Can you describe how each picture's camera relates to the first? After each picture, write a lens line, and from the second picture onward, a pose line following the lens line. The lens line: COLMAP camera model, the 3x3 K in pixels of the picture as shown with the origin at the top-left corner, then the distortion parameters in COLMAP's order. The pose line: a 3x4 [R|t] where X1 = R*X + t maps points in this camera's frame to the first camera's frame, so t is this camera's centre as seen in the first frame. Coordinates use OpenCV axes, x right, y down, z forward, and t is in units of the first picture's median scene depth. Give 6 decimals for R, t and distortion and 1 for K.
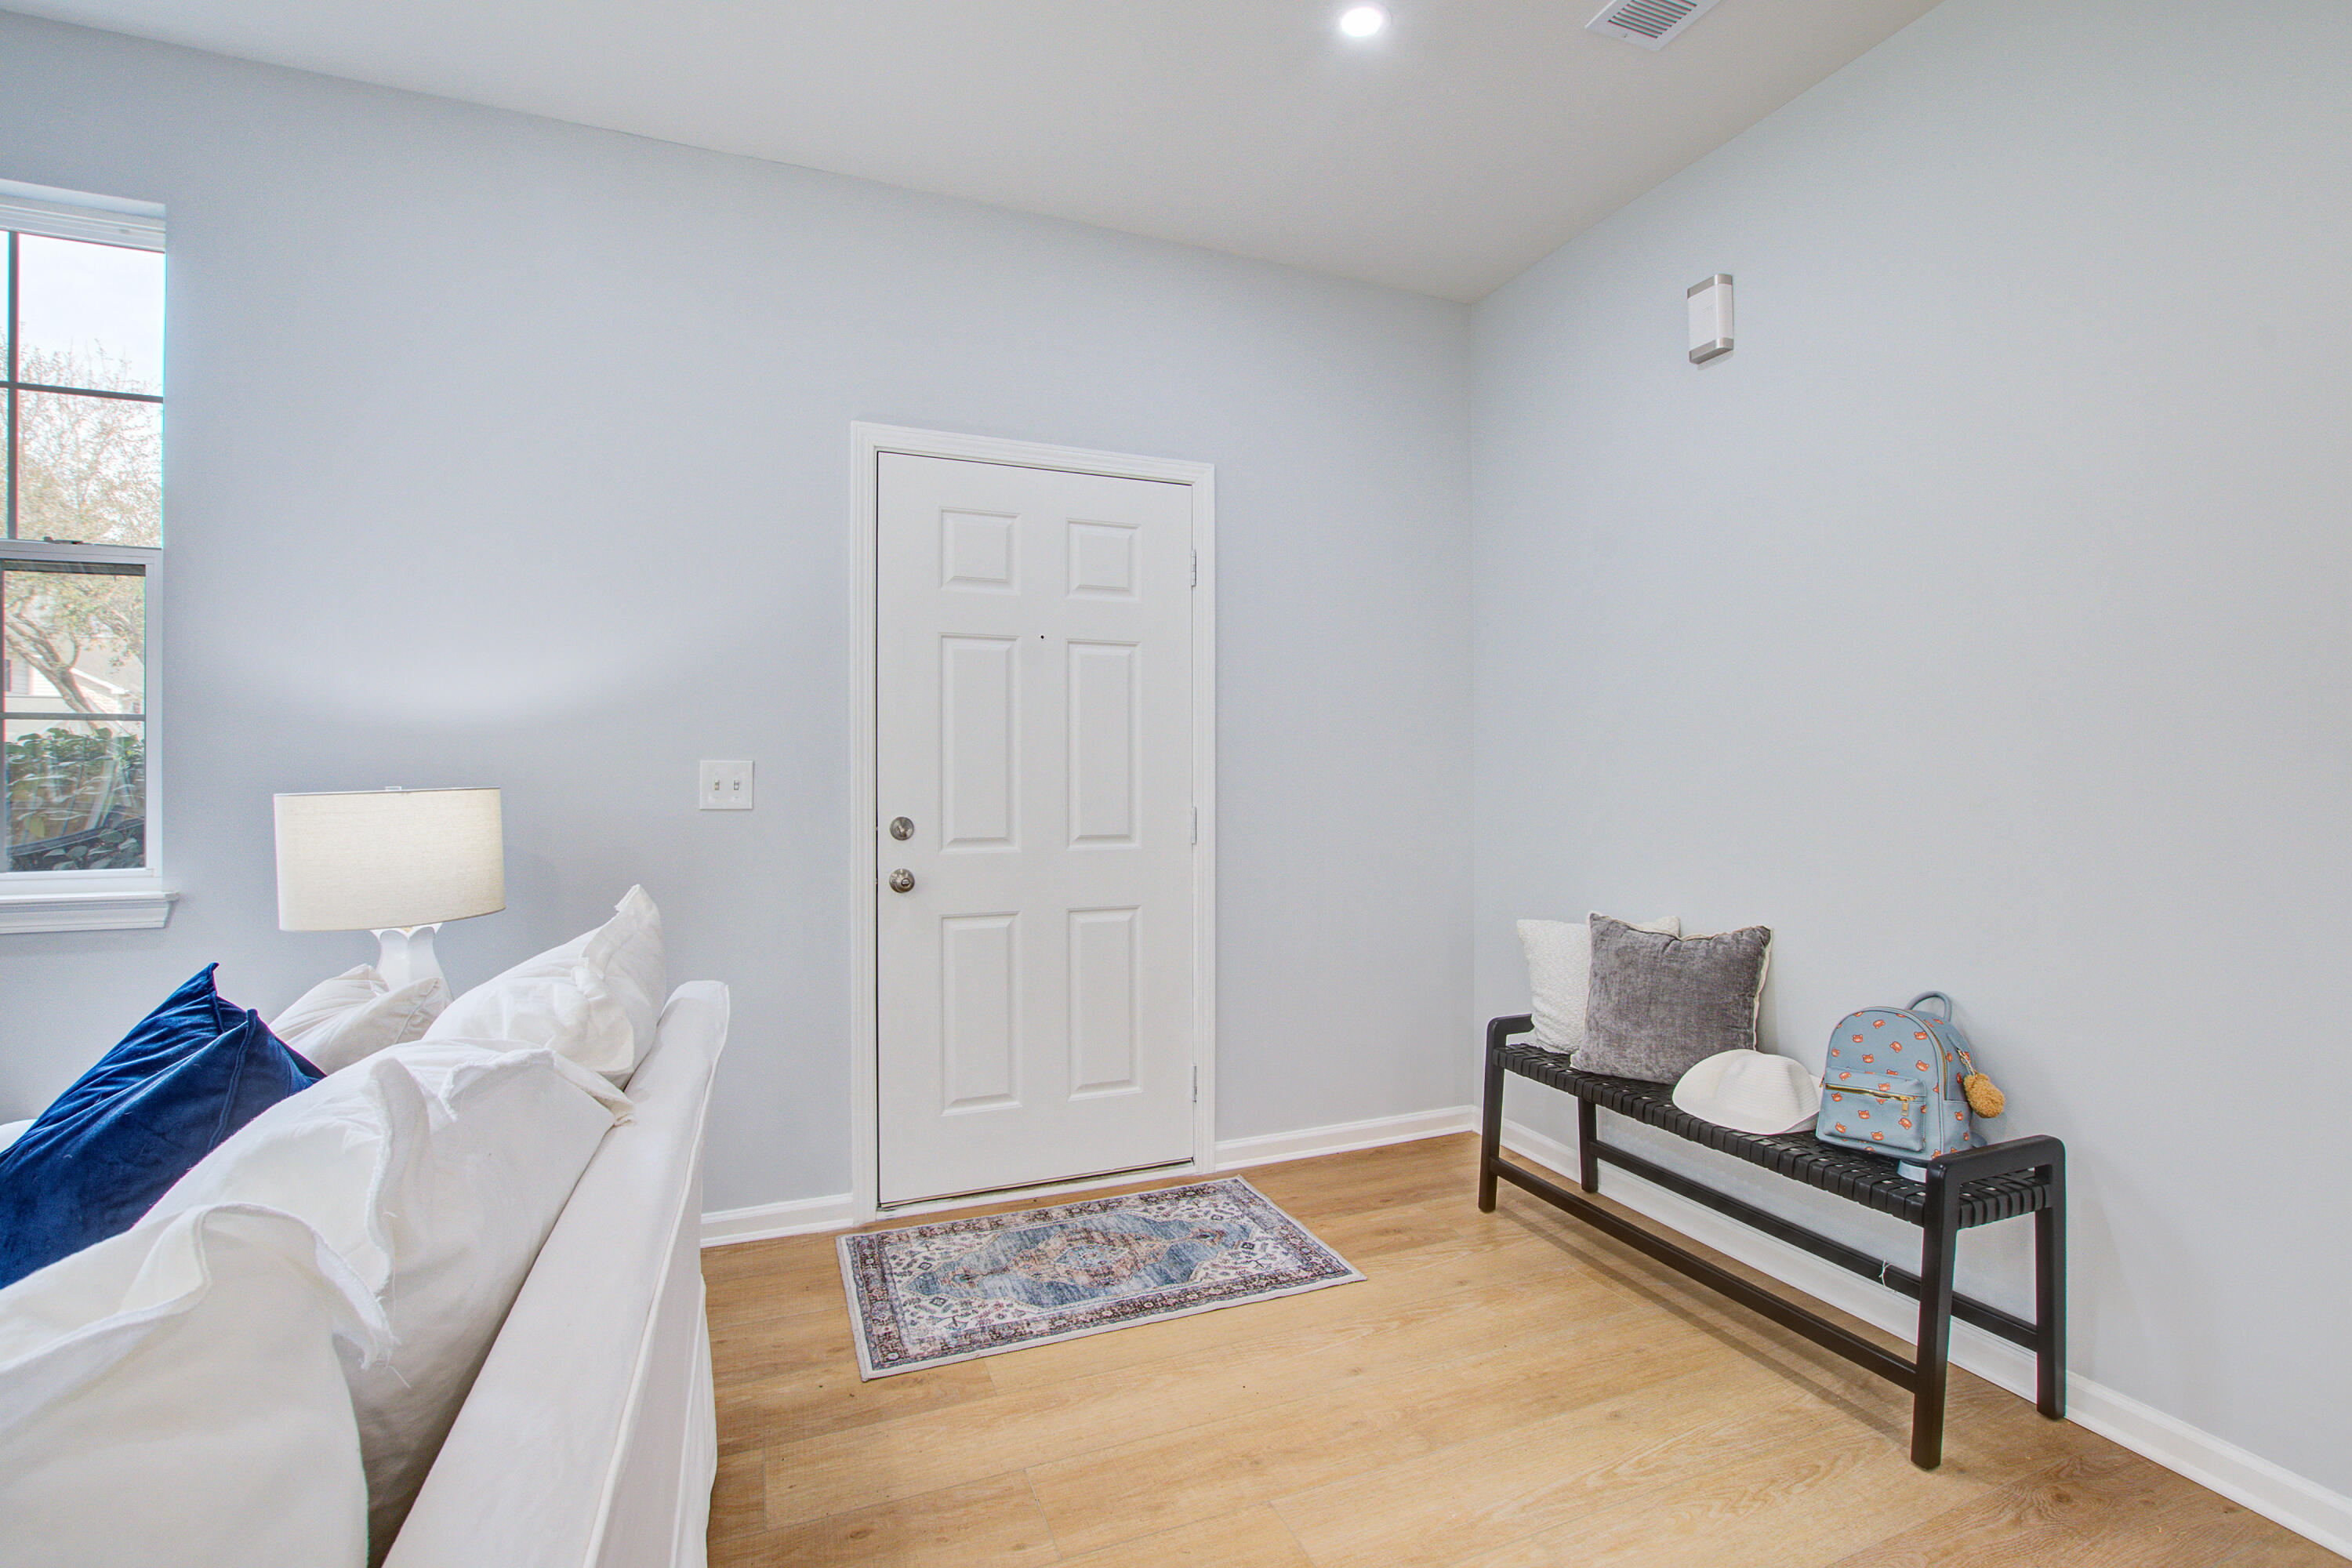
lens RADIAL K [[1051.0, 0, 1191.6], [0, 1051.0, 779.3], [0, 0, 1]] dist [-0.030059, 0.004558]
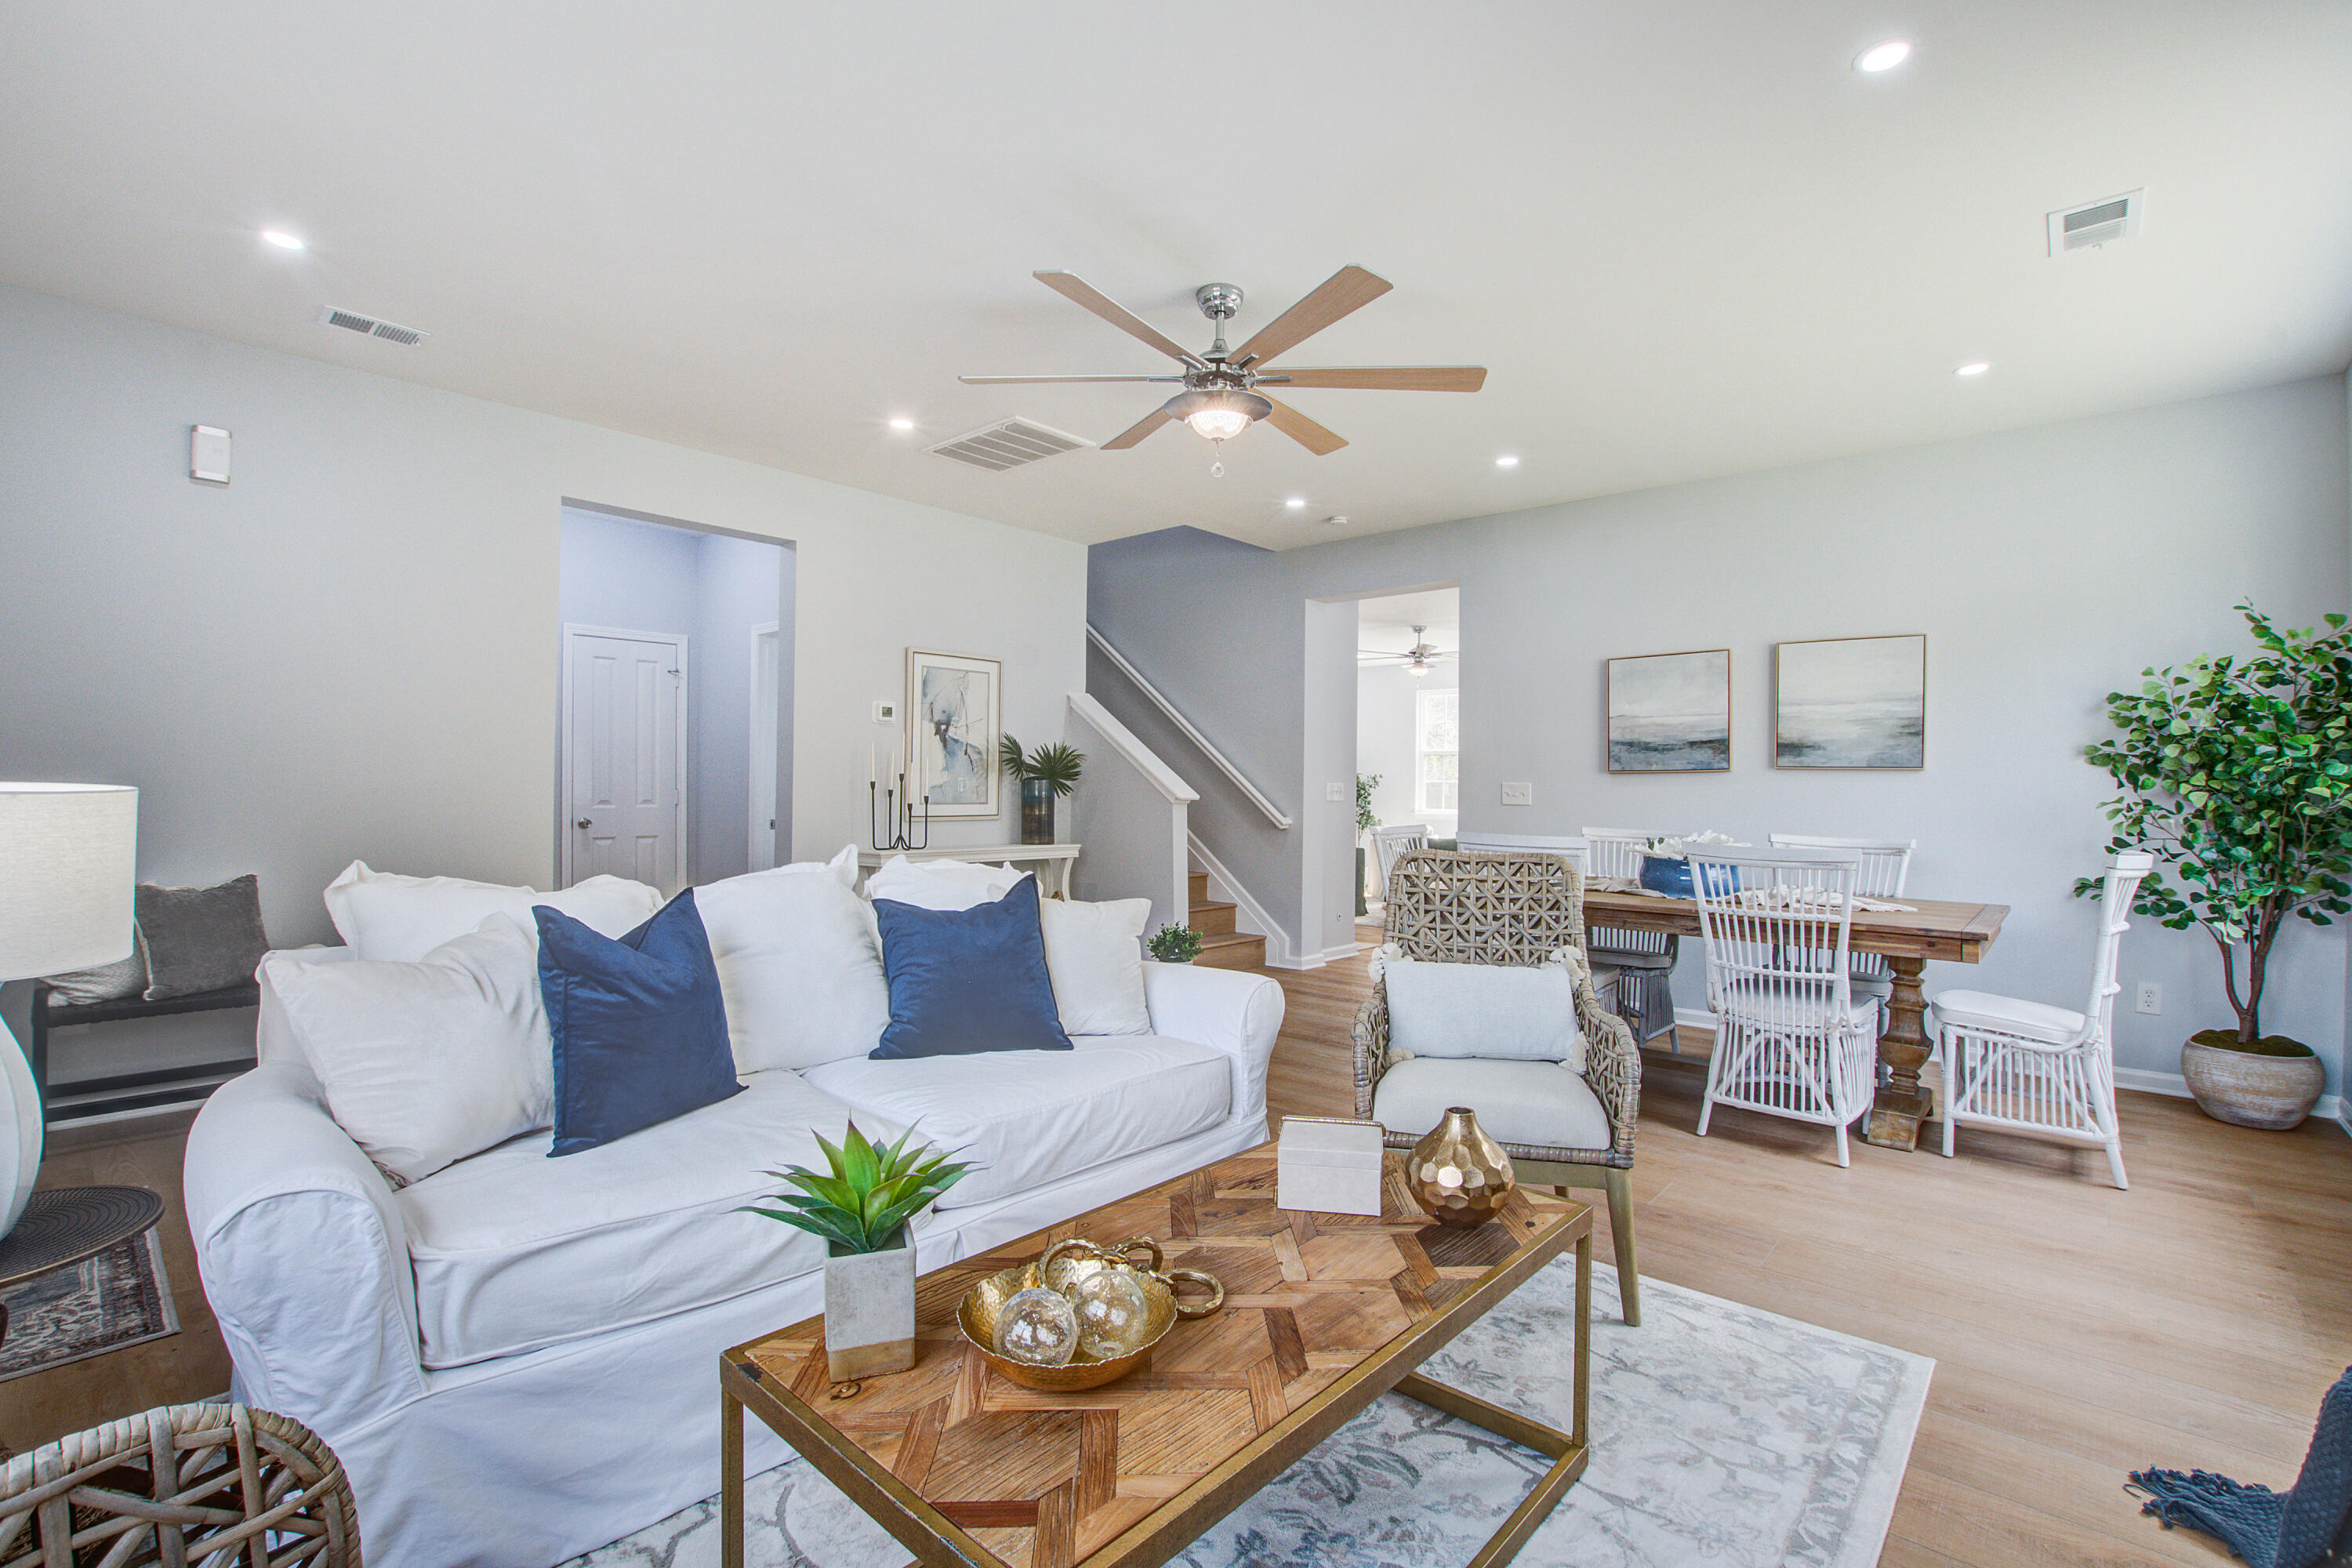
lens RADIAL K [[1051.0, 0, 1176.0], [0, 1051.0, 779.6], [0, 0, 1]] dist [-0.030059, 0.004558]
pose [[-0.439306, 0.003180, 0.898332, -1.325056], [-0.007979, 0.999940, -0.007441, 0.001407], [-0.898302, -0.010437, -0.439254, 0.418115]]
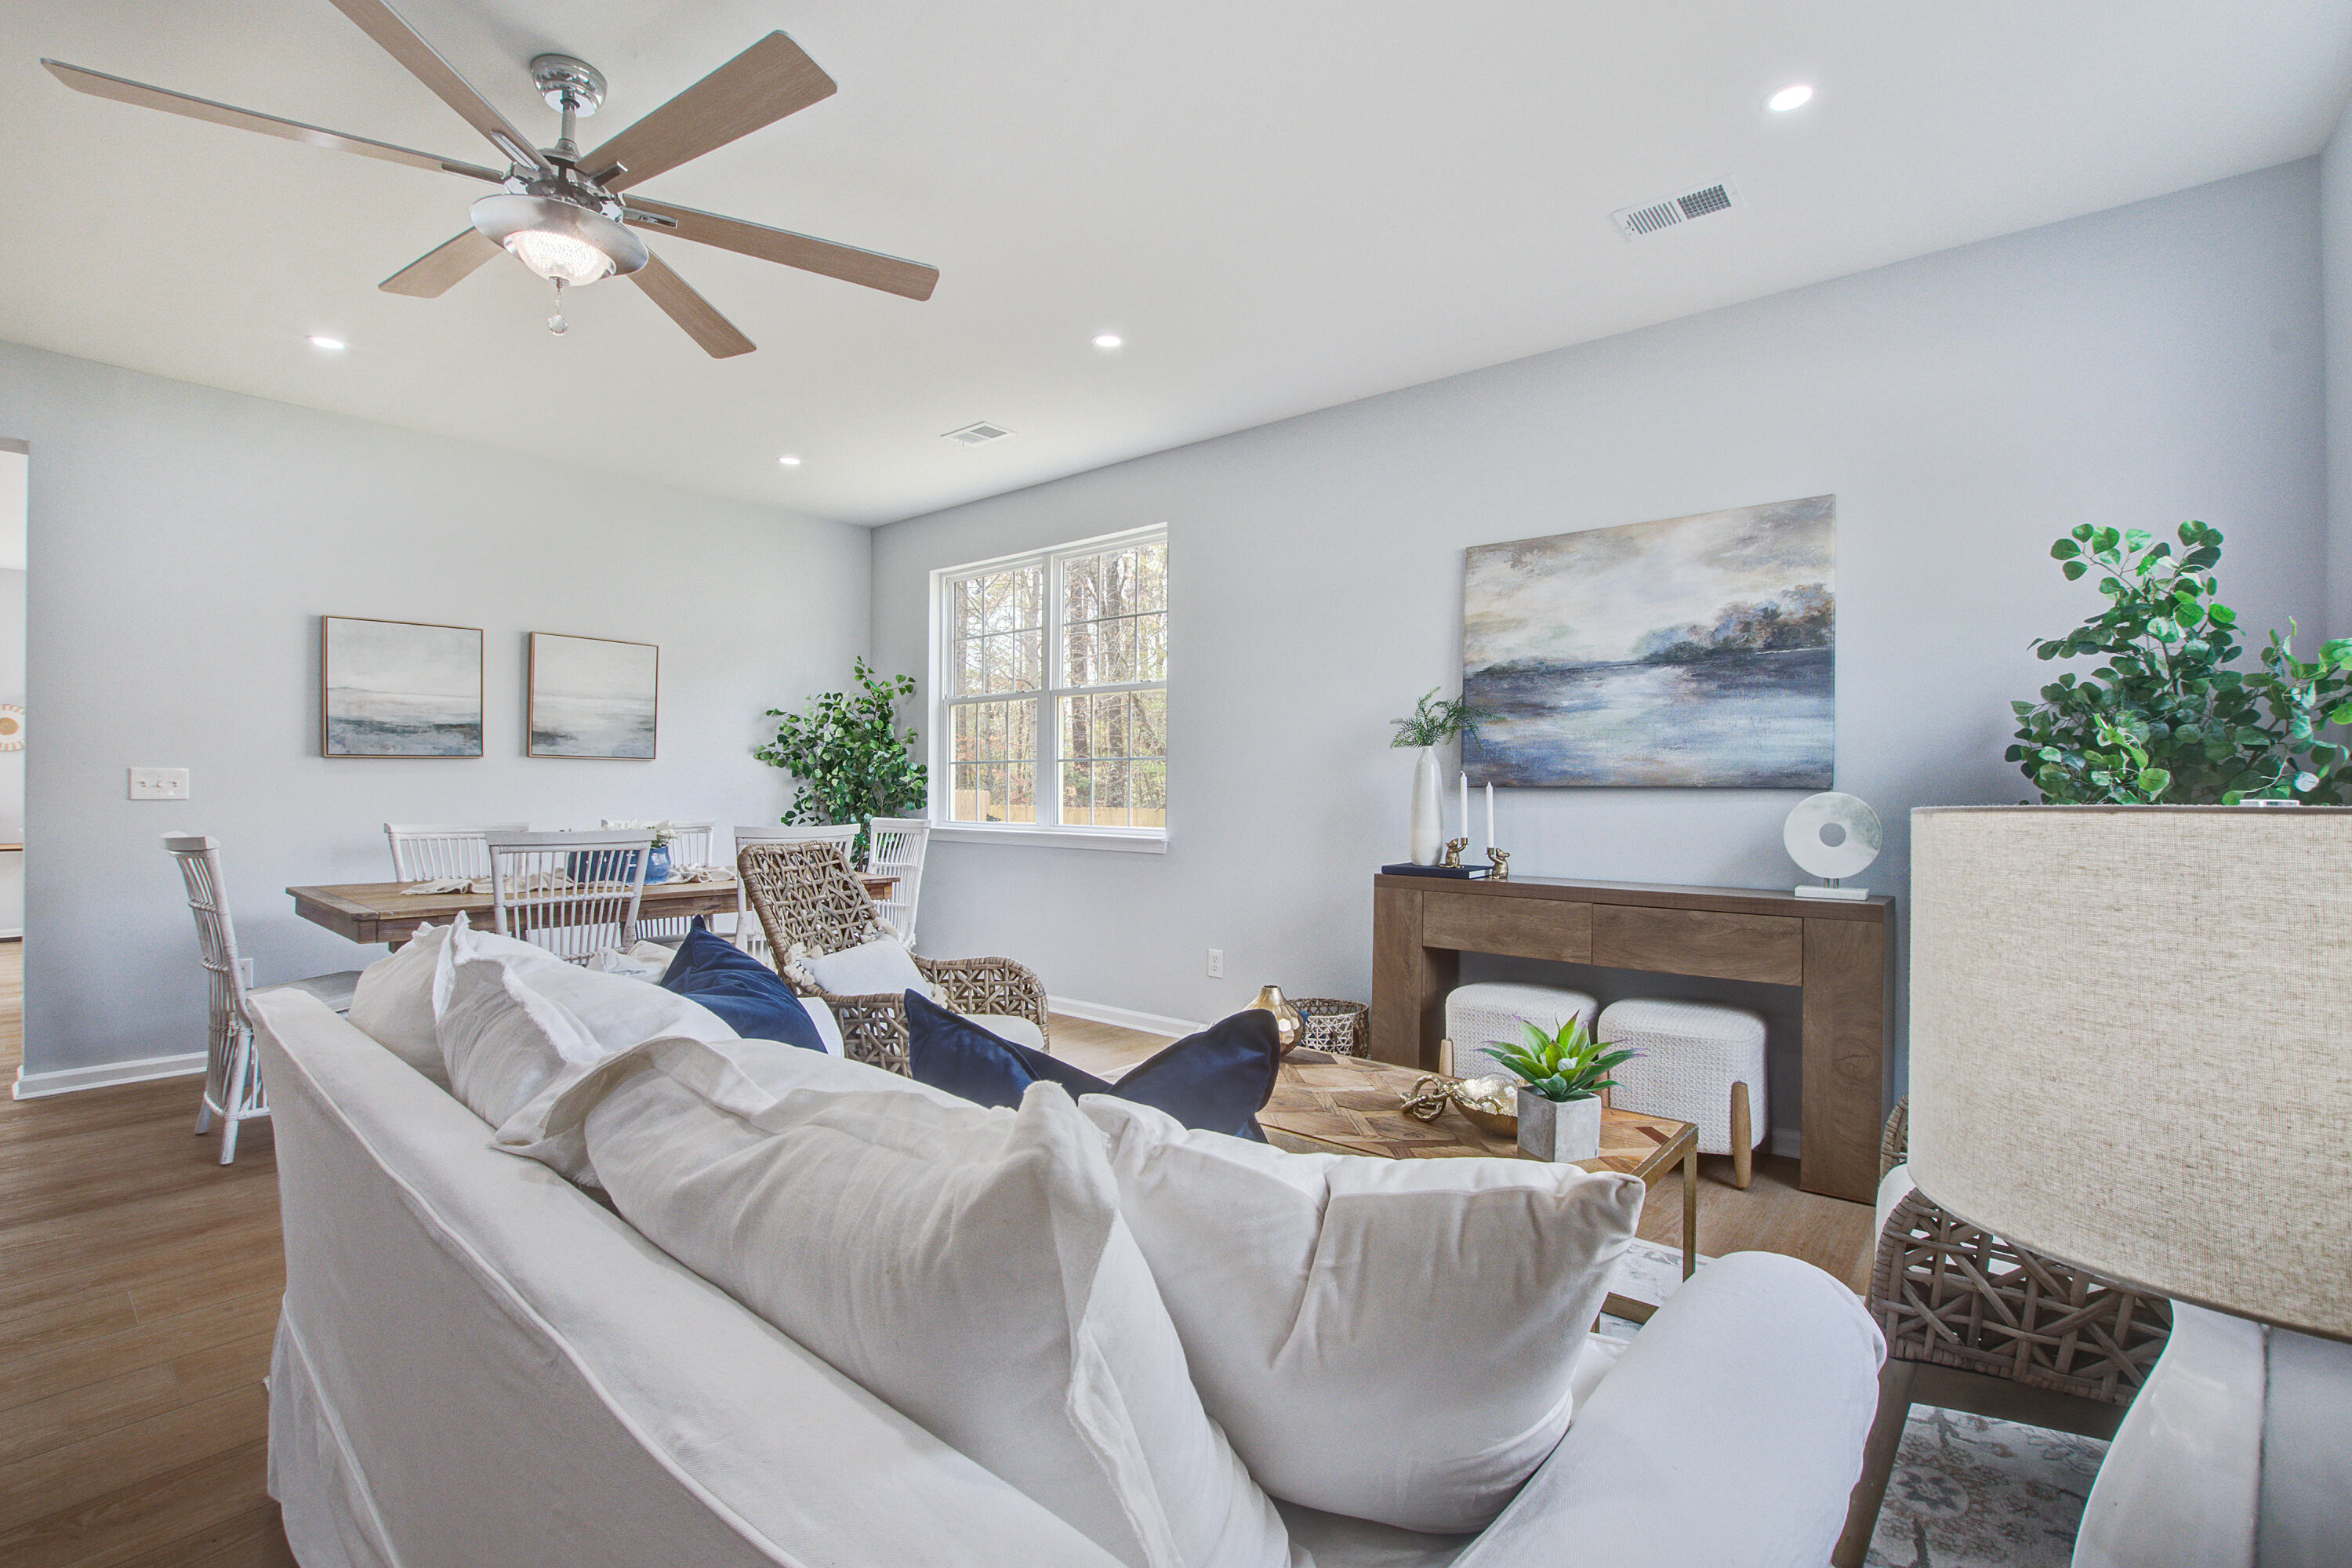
lens RADIAL K [[1051.0, 0, 1179.8], [0, 1051.0, 784.0], [0, 0, 1]] dist [-0.030059, 0.004558]
pose [[-0.886121, -0.003989, -0.463437, -0.263858], [-0.004300, 0.999991, -0.000385, 0.004232], [0.463434, 0.001651, -0.886130, 0.843373]]
